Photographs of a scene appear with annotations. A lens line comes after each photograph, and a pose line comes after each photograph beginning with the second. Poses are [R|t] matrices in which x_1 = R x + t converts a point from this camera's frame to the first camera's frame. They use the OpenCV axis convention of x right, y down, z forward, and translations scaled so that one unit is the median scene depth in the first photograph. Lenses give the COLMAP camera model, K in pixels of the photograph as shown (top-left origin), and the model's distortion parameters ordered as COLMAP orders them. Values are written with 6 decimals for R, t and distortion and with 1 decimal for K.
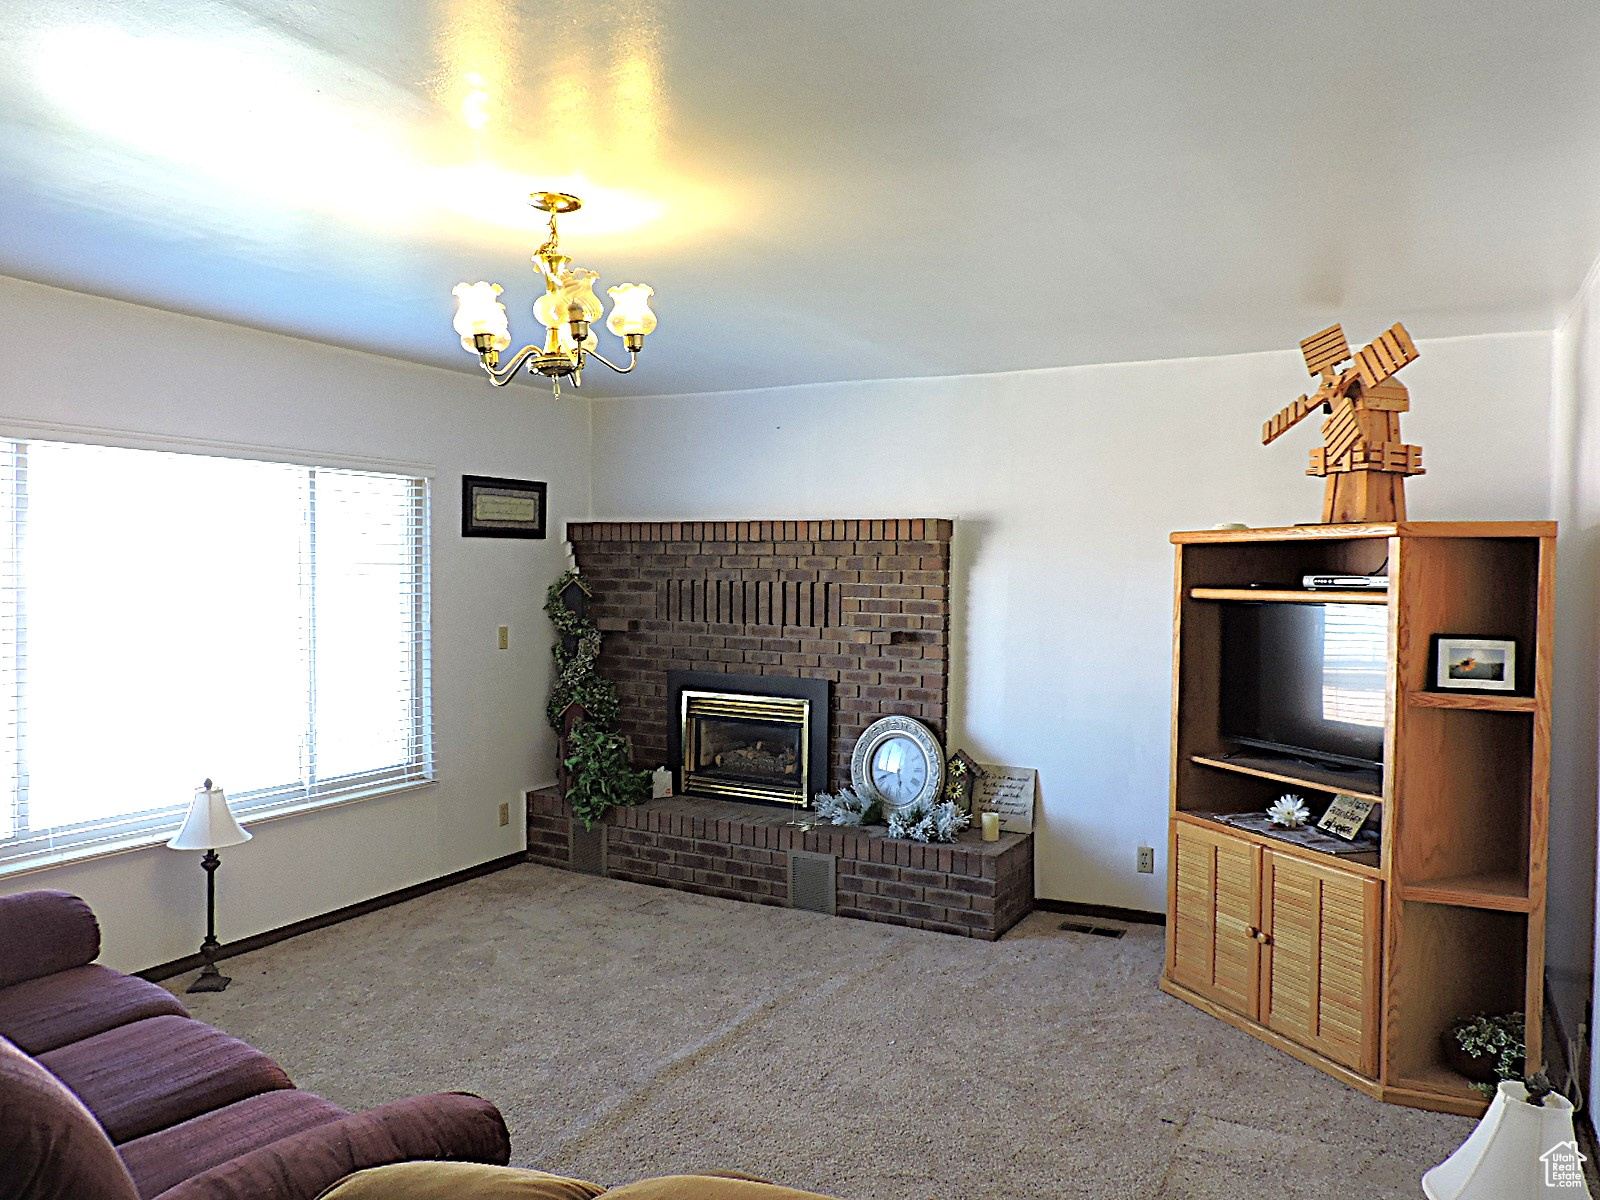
lens RADIAL K [[1129.3, 0, 800.0], [0, 1129.3, 600.0], [0, 0, 1]] dist [-0.031843, 0.011229]
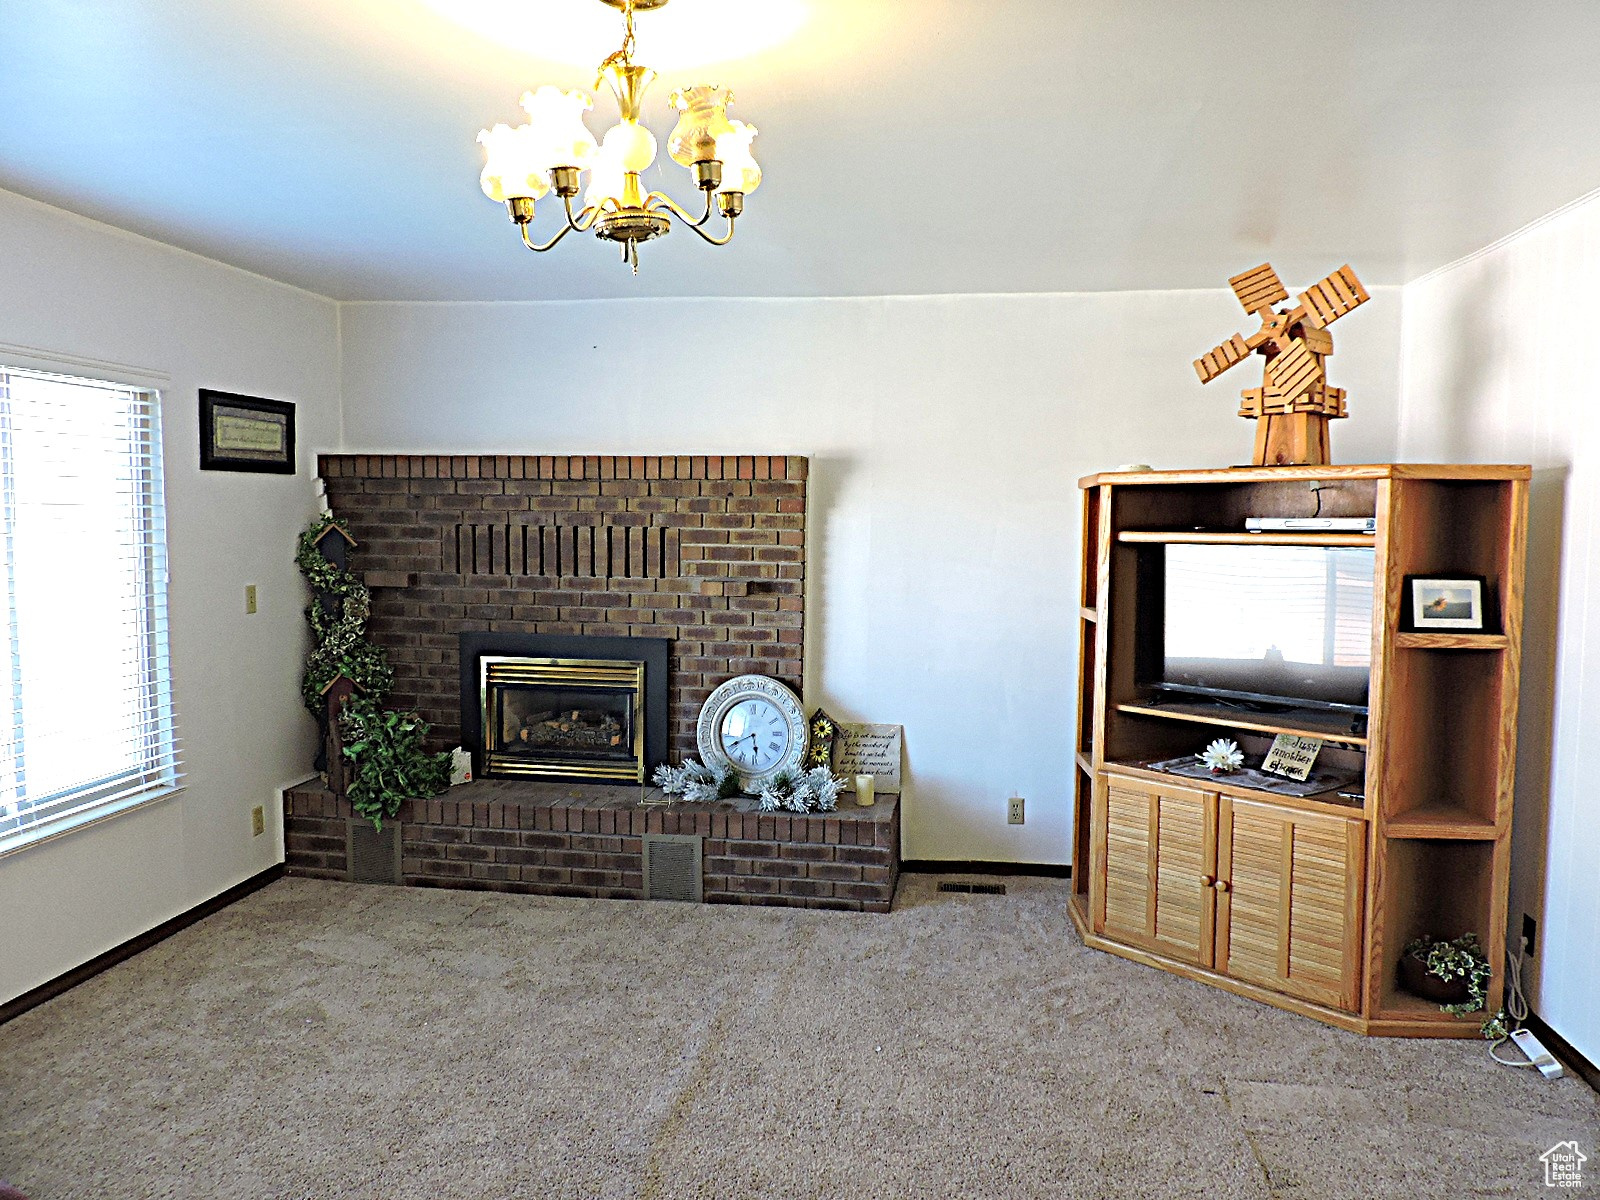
lens RADIAL K [[1134.6, 0, 800.0], [0, 1134.6, 600.0], [0, 0, 1]] dist [-0.026832, 0.010986]
pose [[0.940653, -0.025597, 0.338404, -0.185825], [0.009192, 0.998707, 0.049992, -0.002125], [-0.339246, -0.043915, 0.939672, 0.140885]]
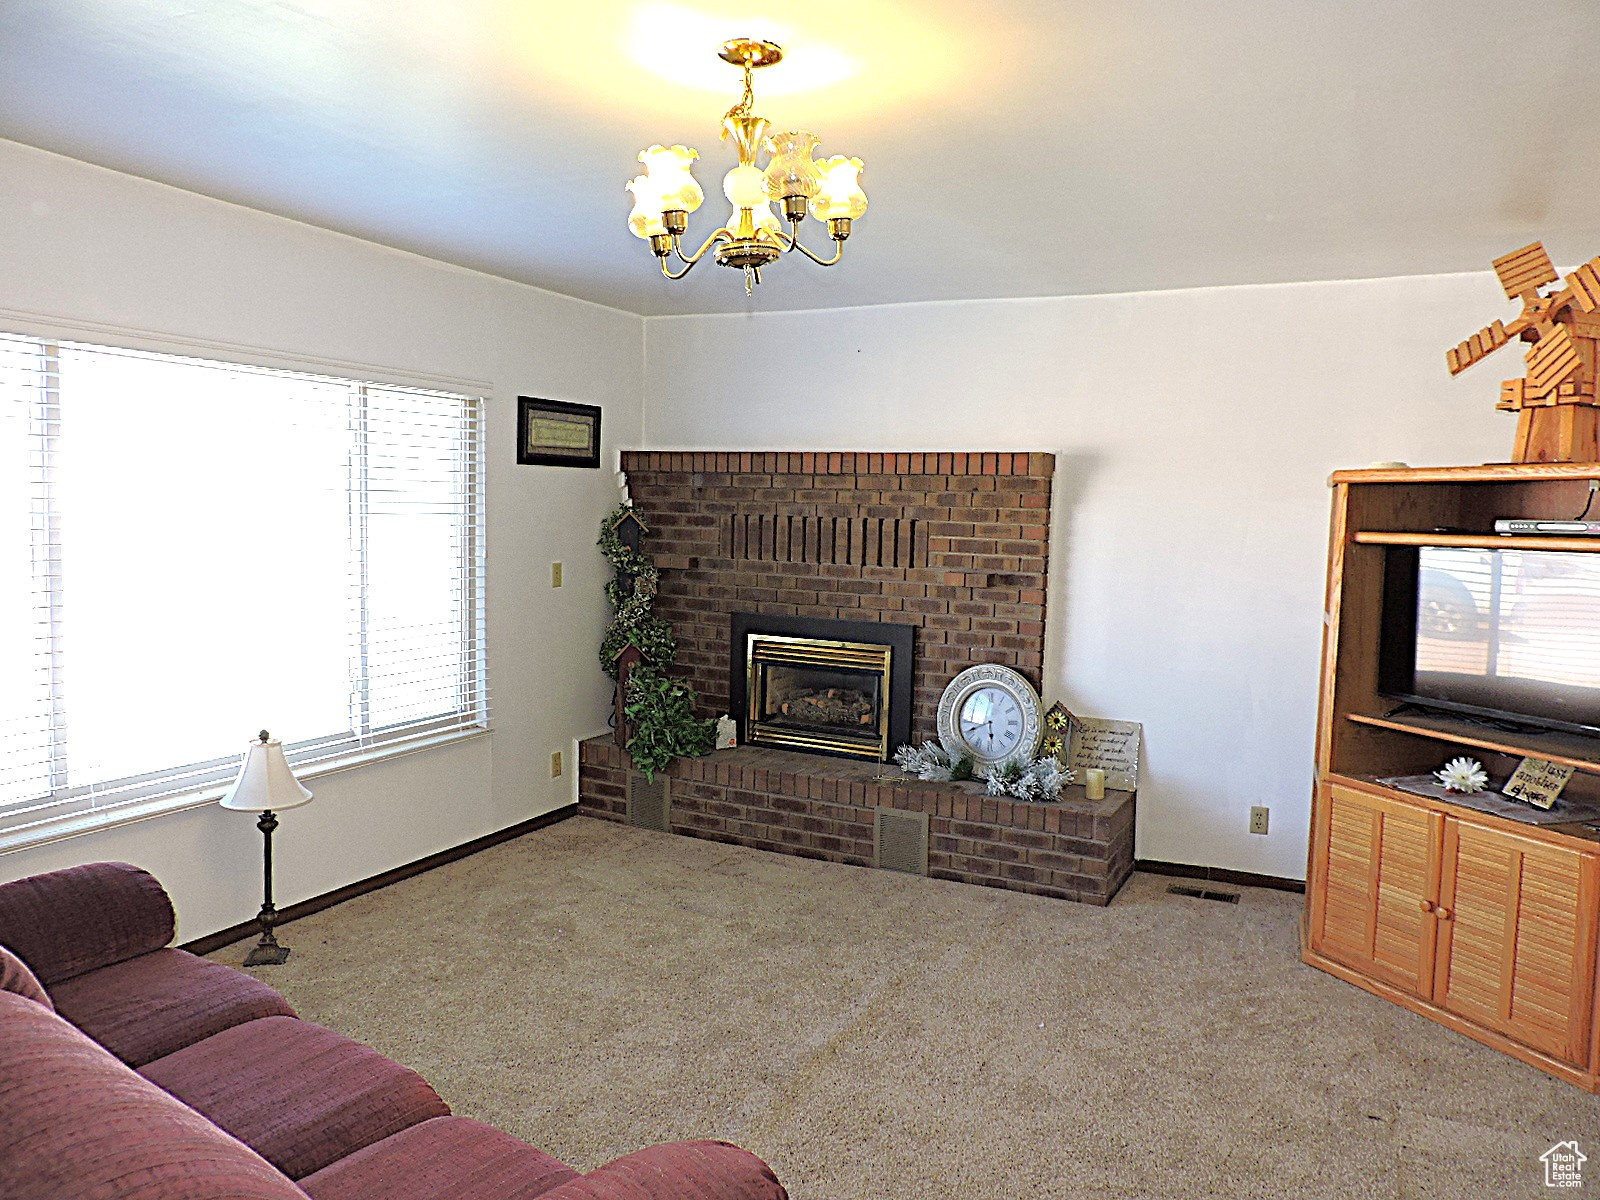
lens RADIAL K [[1130.8, 0, 800.0], [0, 1130.8, 600.0], [0, 0, 1]] dist [-0.032347, 0.005785]
pose [[0.999418, 0.012264, 0.031823, -0.103157], [-0.013972, 0.998443, 0.054000, 0.001539], [-0.031111, -0.054413, 0.998034, 0.078642]]
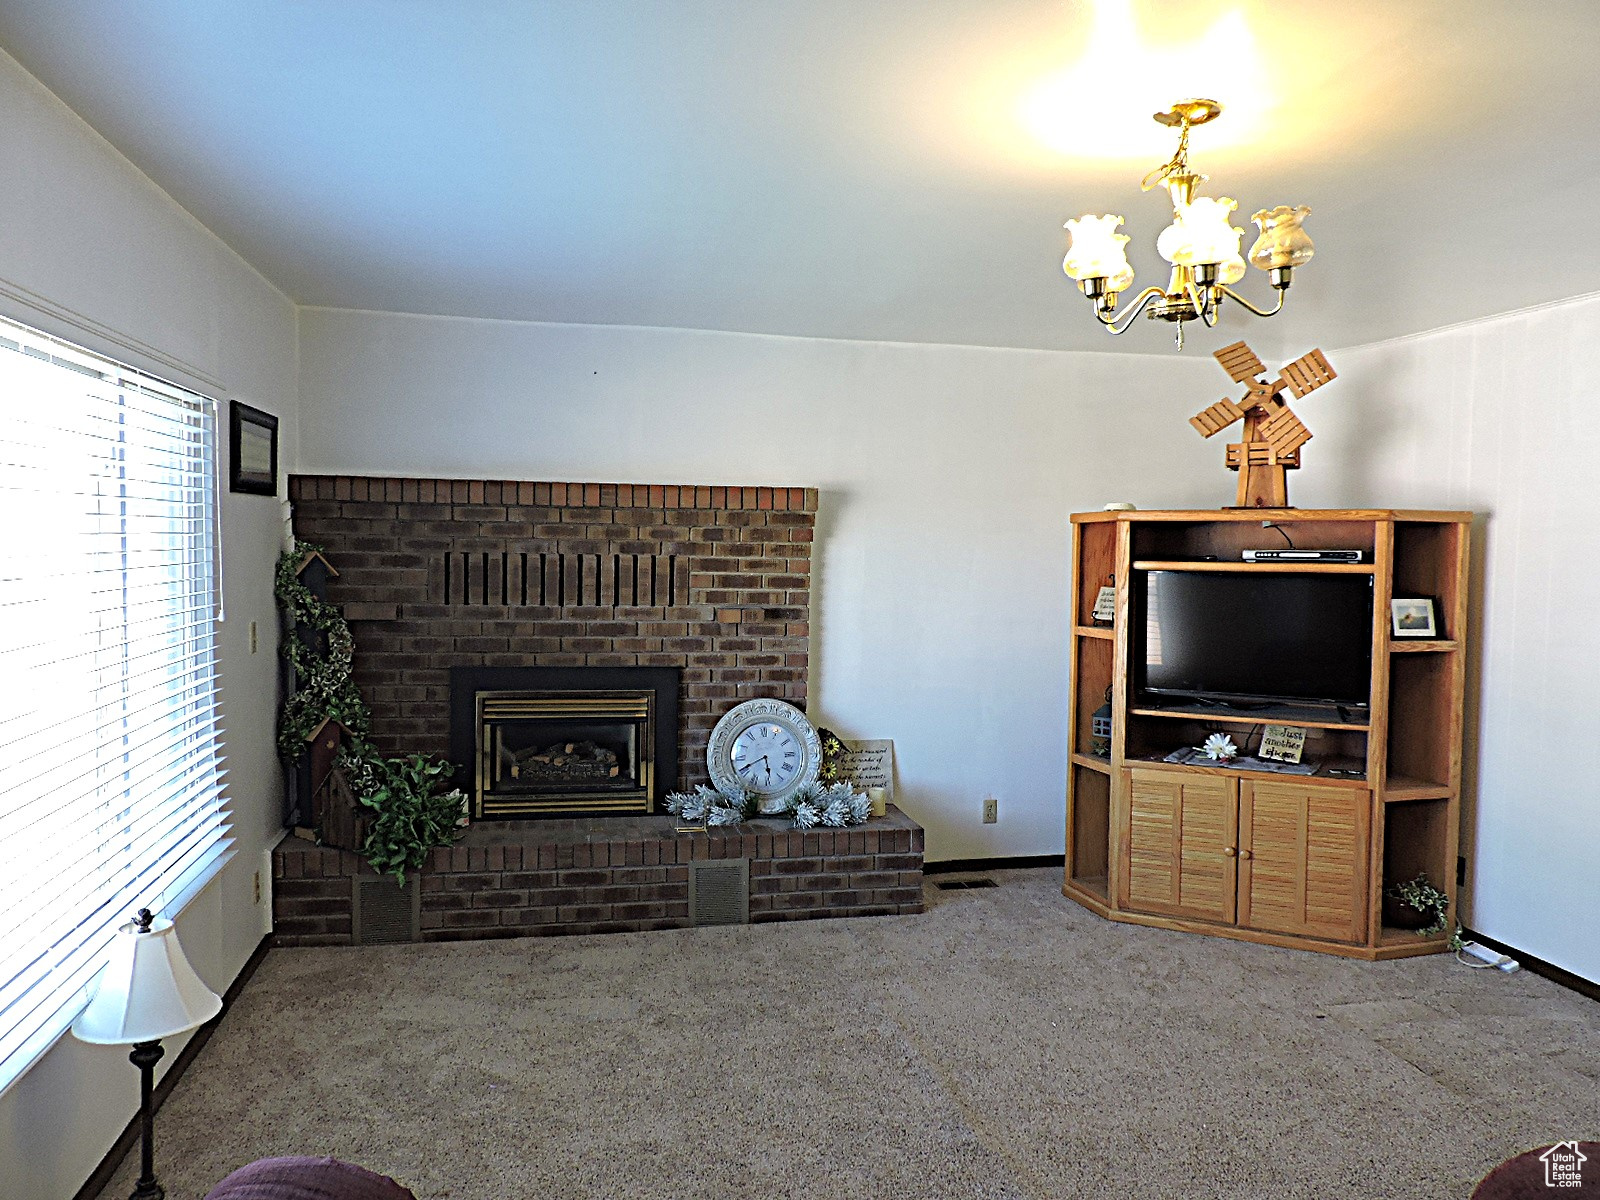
lens RADIAL K [[1134.6, 0, 800.0], [0, 1134.6, 600.0], [0, 0, 1]] dist [-0.026832, 0.010986]
pose [[0.766634, -0.030844, 0.641343, -0.495908], [0.010891, 0.999326, 0.035042, -0.011322], [-0.641992, -0.019879, 0.766453, 0.270849]]
